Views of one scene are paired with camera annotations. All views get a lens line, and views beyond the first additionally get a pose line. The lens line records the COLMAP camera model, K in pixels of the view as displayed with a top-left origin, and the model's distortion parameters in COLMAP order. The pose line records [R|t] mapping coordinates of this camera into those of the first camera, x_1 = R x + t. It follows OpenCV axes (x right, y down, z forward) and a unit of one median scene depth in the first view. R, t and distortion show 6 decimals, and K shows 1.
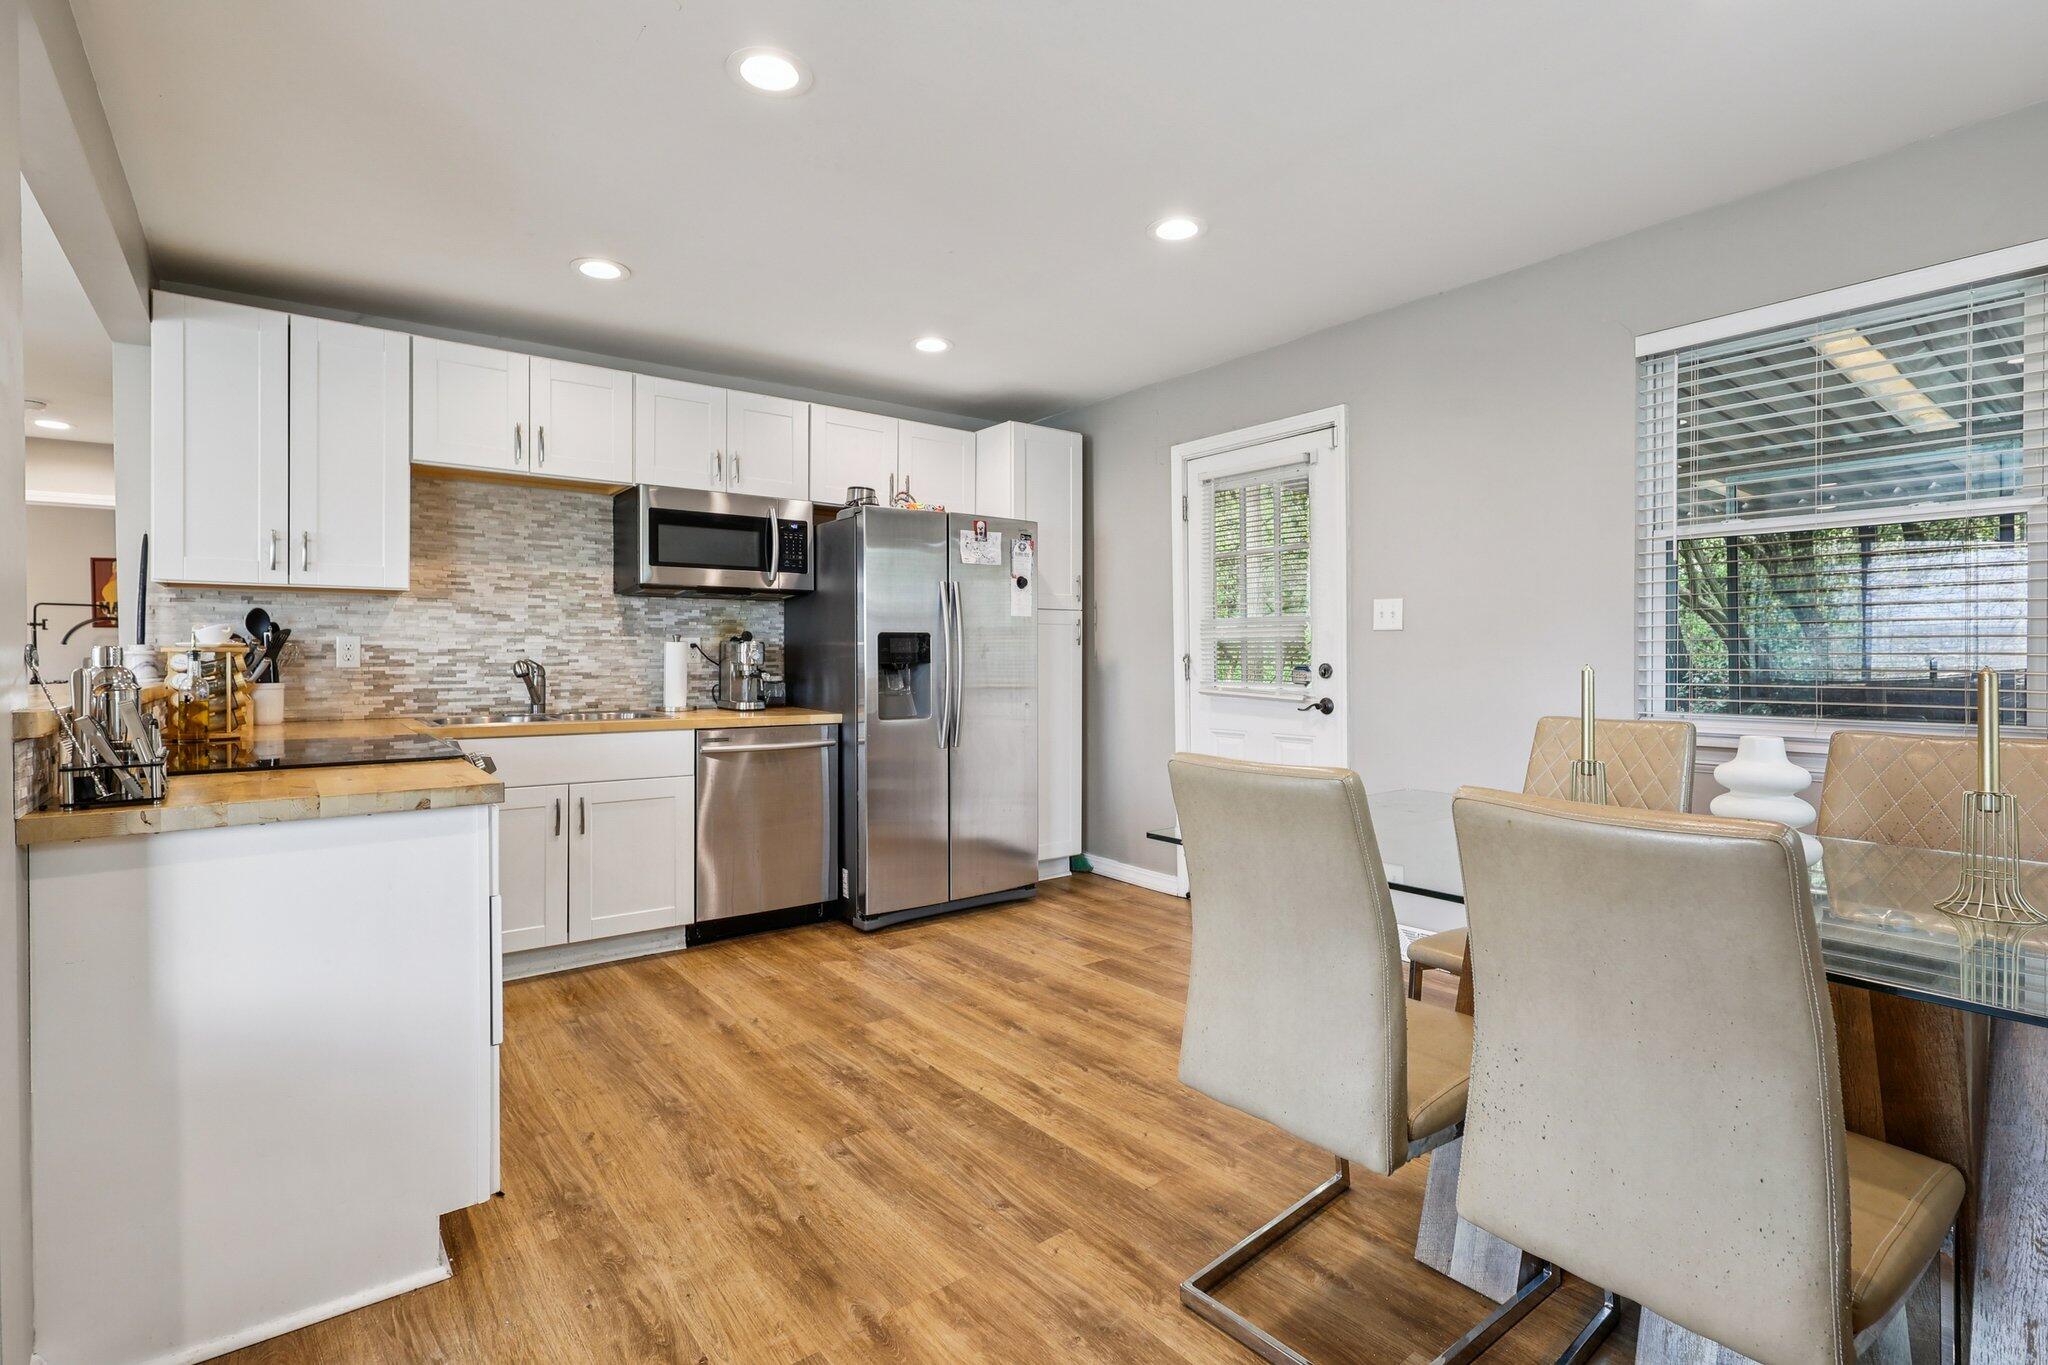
lens RADIAL K [[947.8, 0, 1014.1], [0, 947.8, 665.1], [0, 0, 1]] dist [0.001731, 0.000773]
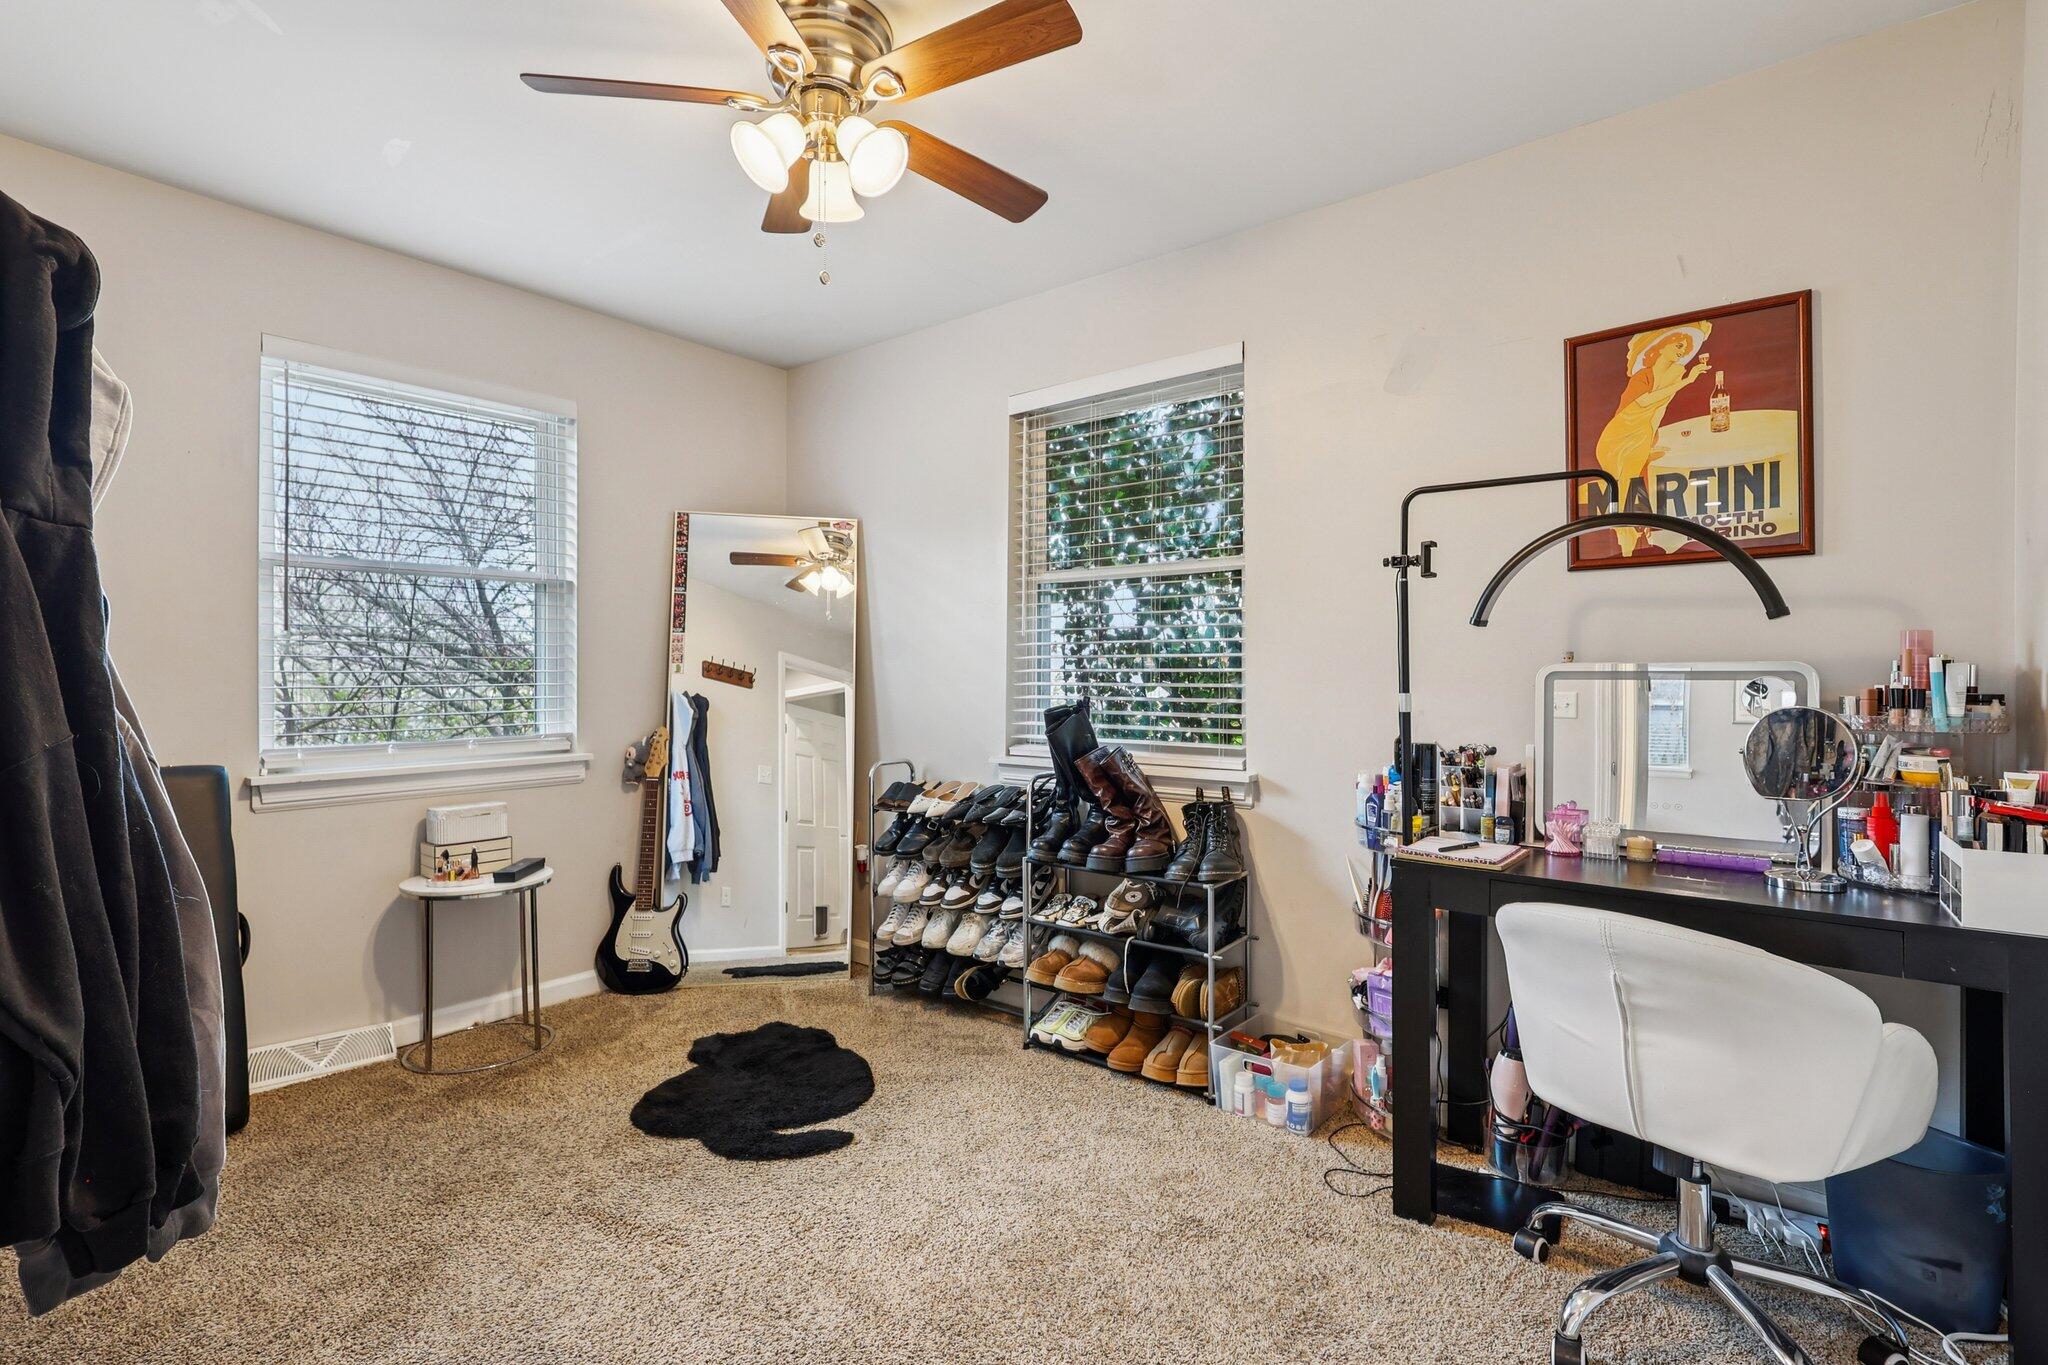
lens RADIAL K [[947.8, 0, 1012.0], [0, 947.8, 683.1], [0, 0, 1]] dist [0.001731, 0.000773]
pose [[0.225427, 0.009246, -0.974216, -1.443110], [-0.013273, 0.999891, 0.006419, -0.009334], [0.974170, 0.011484, 0.225526, 1.528367]]
